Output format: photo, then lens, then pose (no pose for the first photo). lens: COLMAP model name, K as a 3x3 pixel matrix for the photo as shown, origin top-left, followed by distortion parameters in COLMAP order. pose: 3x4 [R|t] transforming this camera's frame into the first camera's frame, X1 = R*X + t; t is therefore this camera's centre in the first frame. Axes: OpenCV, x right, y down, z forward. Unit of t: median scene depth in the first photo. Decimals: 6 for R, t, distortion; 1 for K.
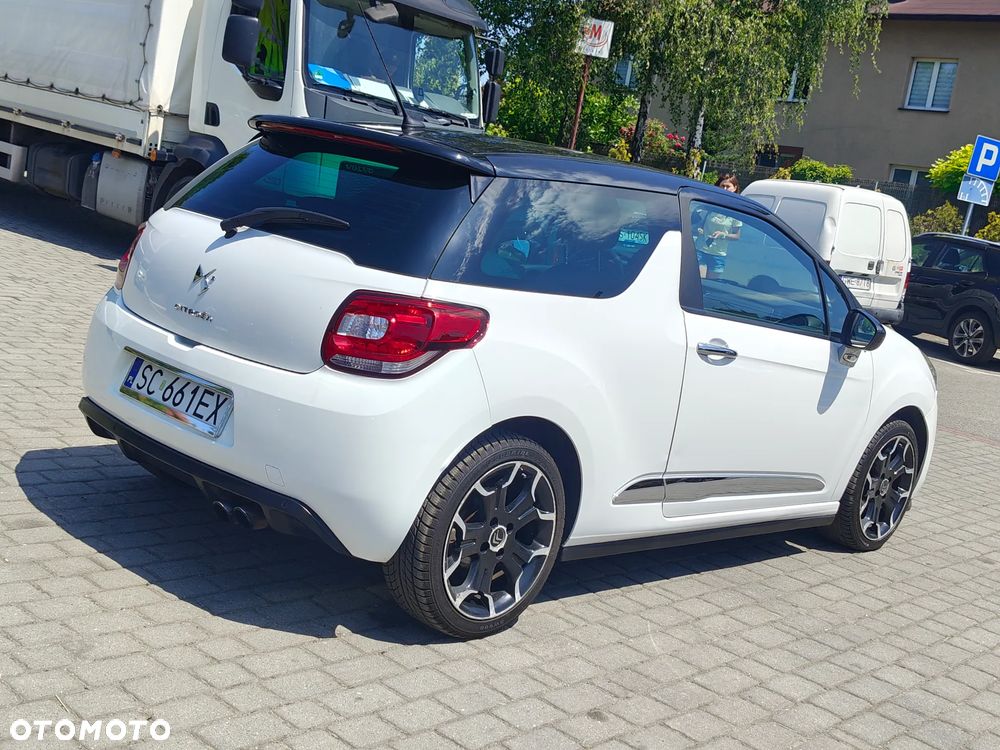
lens RADIAL K [[1182.7, 0, 500.0], [0, 1182.7, 375.0], [0, 0, 1]] dist [0.257774, -0.774200]
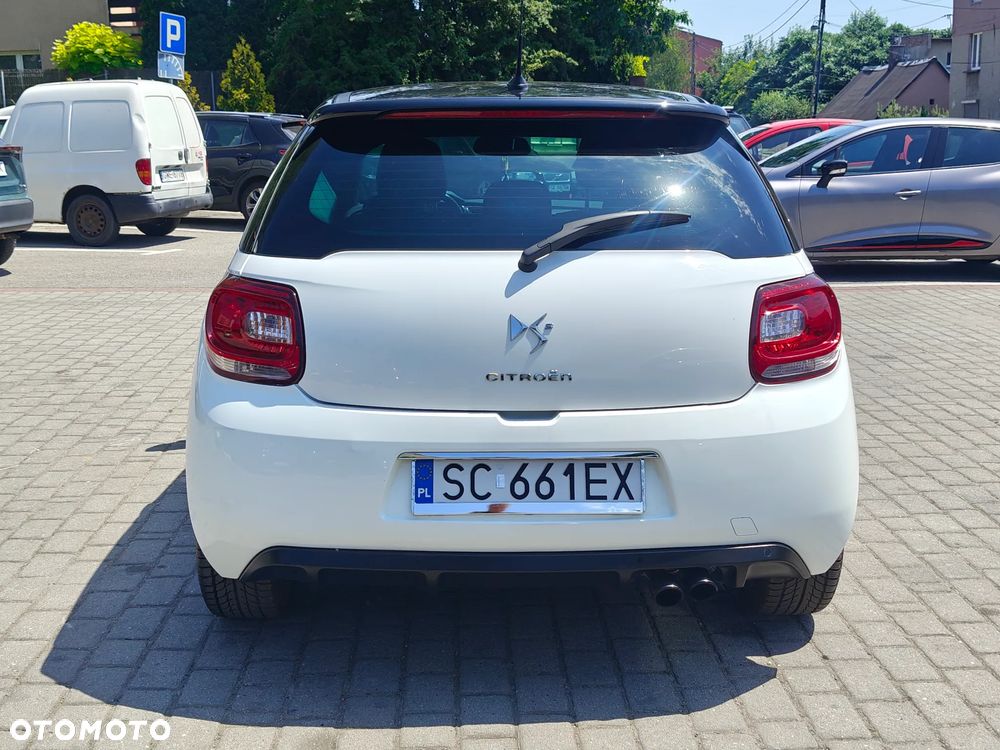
lens RADIAL K [[1129.9, 0, 500.0], [0, 1129.9, 375.0], [0, 0, 1]] dist [0.184385, -0.538912]
pose [[0.711293, -0.312466, 0.629625, -0.697081], [0.239149, 0.949900, 0.201241, -0.195708], [-0.660962, 0.007433, 0.750383, 0.452129]]
